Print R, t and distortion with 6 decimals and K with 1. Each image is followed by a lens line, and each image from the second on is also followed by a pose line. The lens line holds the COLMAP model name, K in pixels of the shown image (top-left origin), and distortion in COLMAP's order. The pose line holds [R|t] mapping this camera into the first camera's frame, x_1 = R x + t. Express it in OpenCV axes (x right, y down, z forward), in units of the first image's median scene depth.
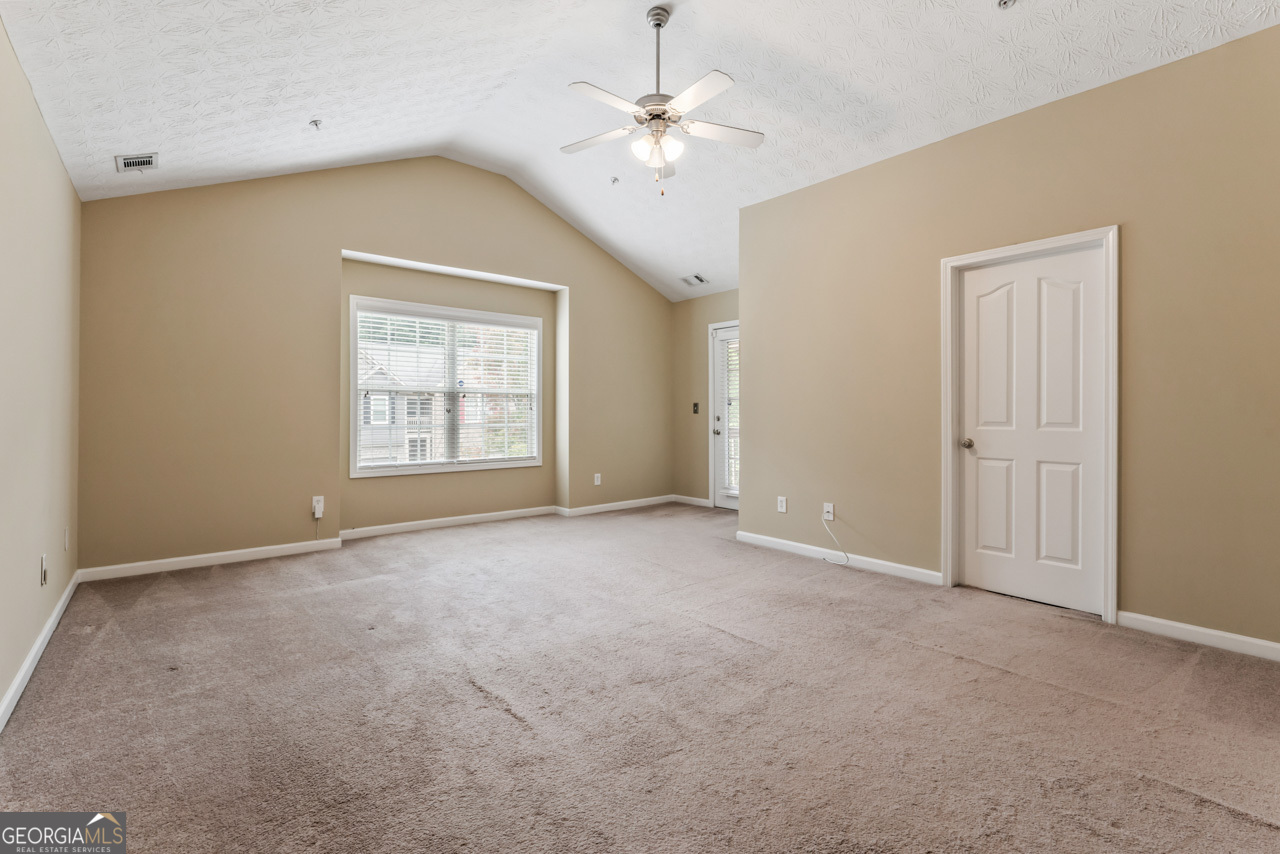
lens RADIAL K [[575.7, 0, 633.4], [0, 575.7, 403.9], [0, 0, 1]] dist [0.001897, 0.000113]
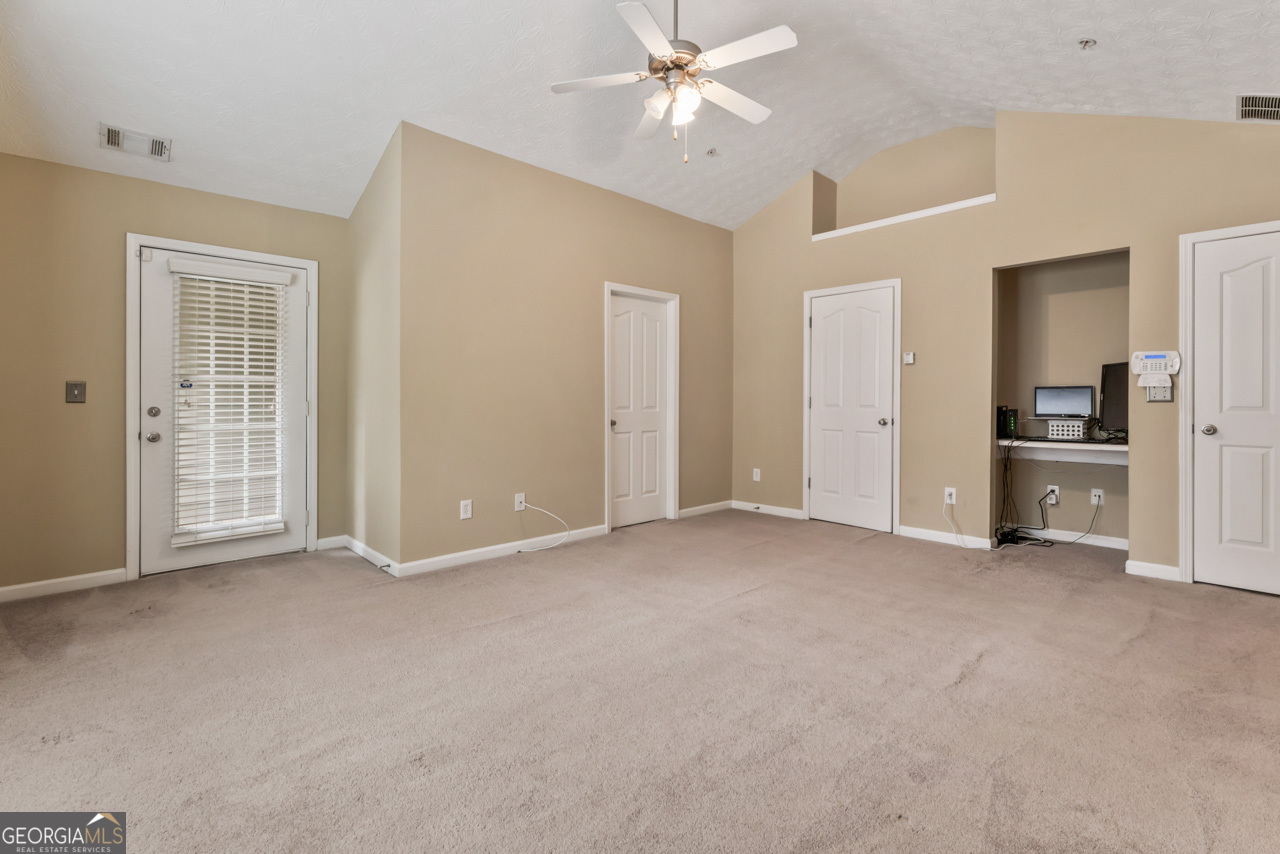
lens RADIAL K [[575.7, 0, 633.4], [0, 575.7, 403.9], [0, 0, 1]] dist [0.001897, 0.000113]
pose [[-0.066678, -0.005889, 0.997757, -0.798526], [-0.012111, 0.999914, 0.005093, 0.016320], [-0.997701, -0.011744, -0.066744, 1.078490]]
